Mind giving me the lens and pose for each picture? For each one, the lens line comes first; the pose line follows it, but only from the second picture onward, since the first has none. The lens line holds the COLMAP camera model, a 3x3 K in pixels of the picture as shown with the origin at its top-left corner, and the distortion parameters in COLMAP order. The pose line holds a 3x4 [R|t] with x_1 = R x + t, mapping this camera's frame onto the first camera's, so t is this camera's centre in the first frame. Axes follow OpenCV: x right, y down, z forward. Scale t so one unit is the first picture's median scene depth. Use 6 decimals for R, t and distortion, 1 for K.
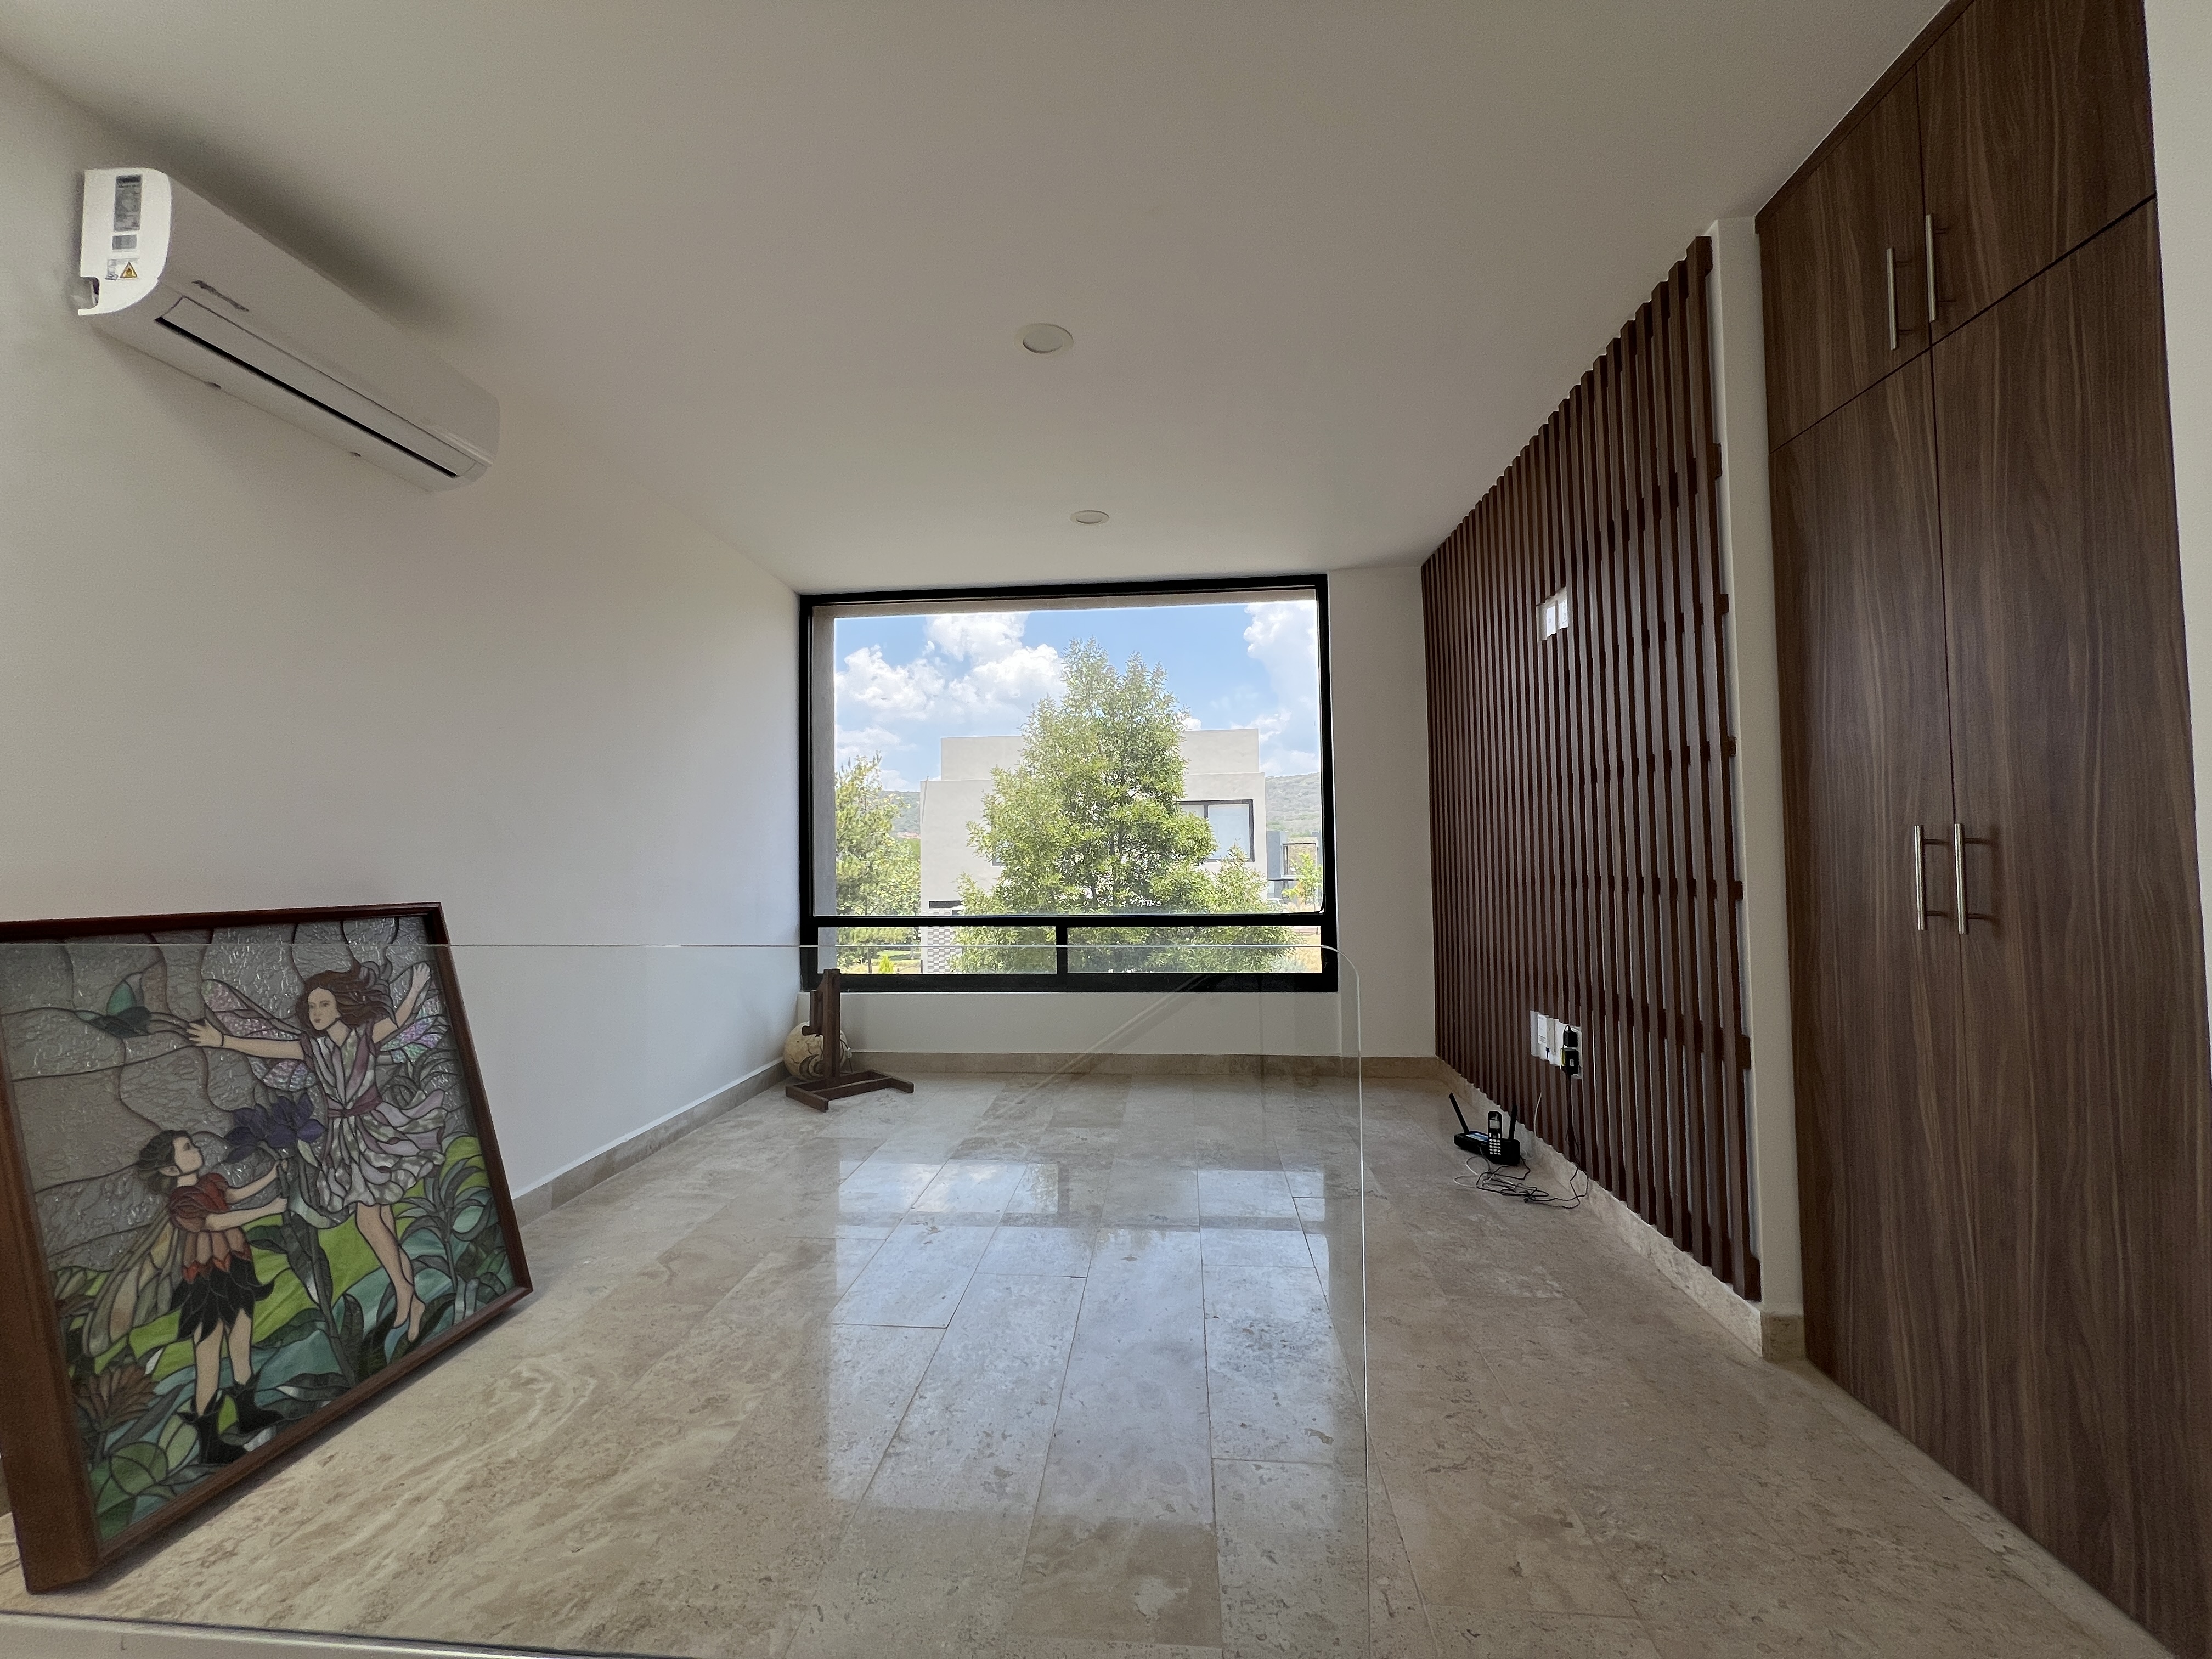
lens RADIAL K [[889.0, 0, 1110.8], [0, 889.0, 815.0], [0, 0, 1]] dist [-0.001096, 0.000552]
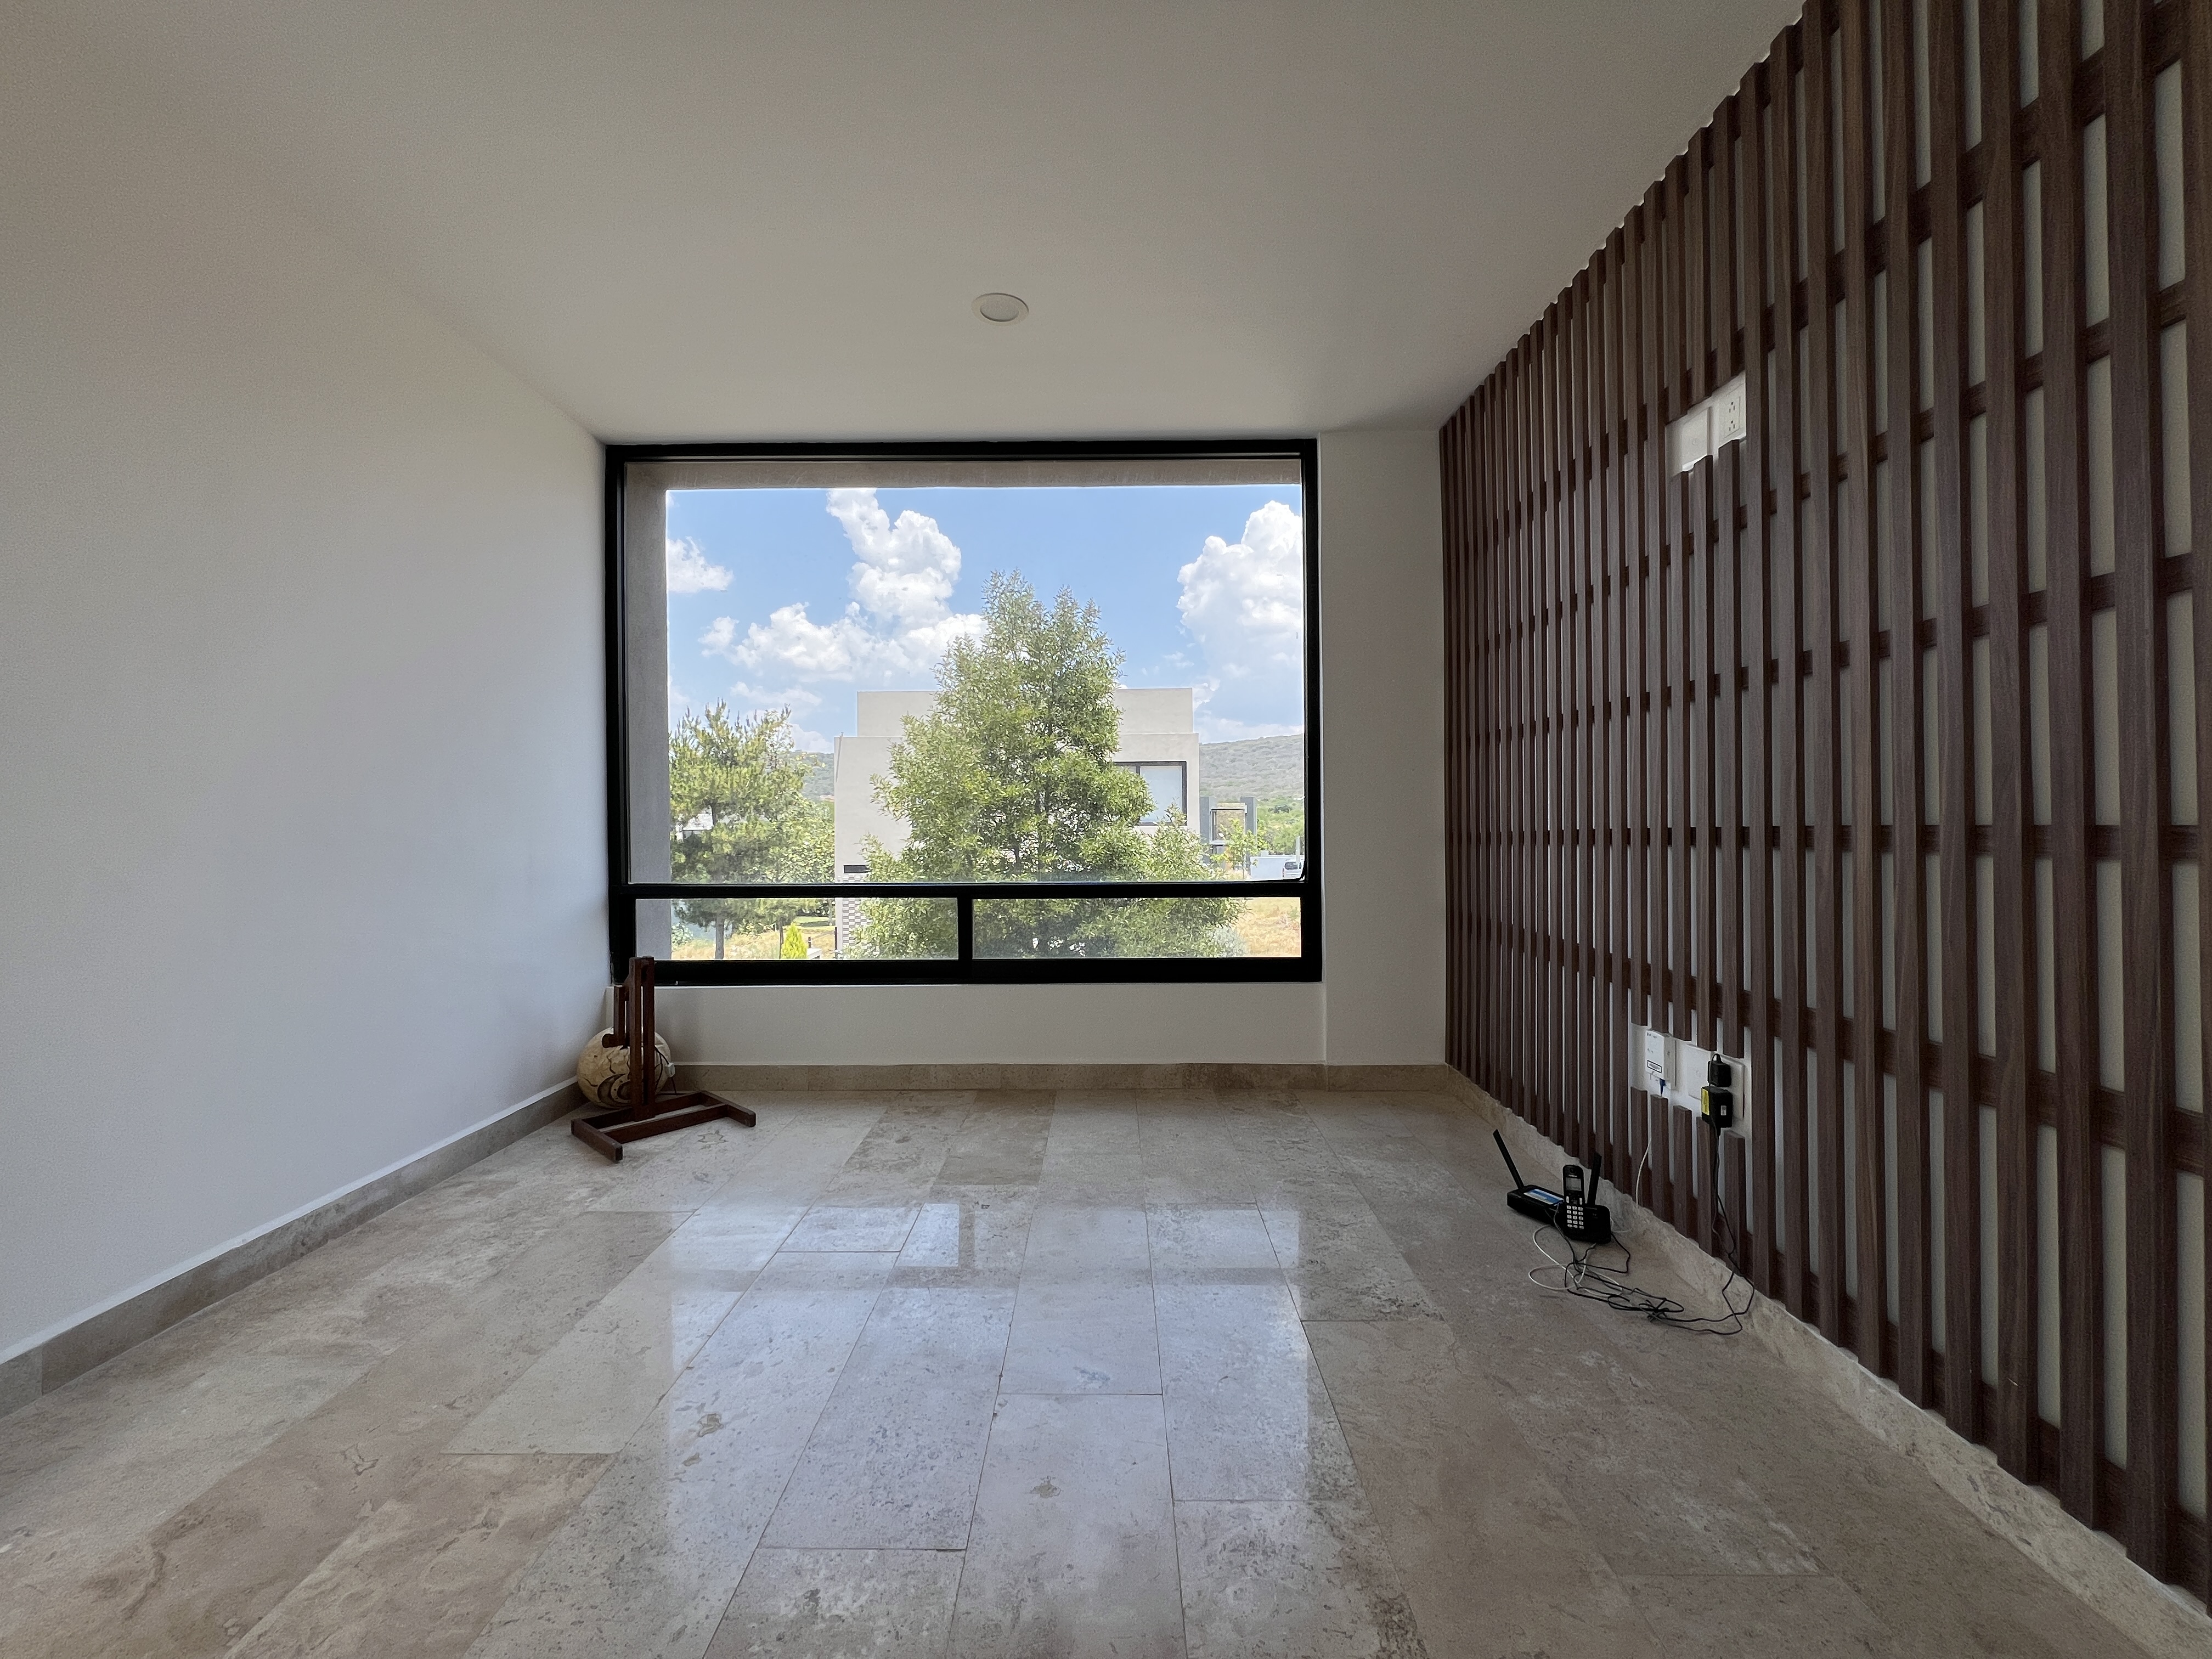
lens RADIAL K [[889.0, 0, 1109.7], [0, 889.0, 824.0], [0, 0, 1]] dist [-0.001096, 0.000552]
pose [[0.996850, 0.006852, 0.079016, 0.007853], [-0.010697, 0.998774, 0.048341, 0.025501], [-0.078588, -0.049034, 0.995701, 0.251729]]
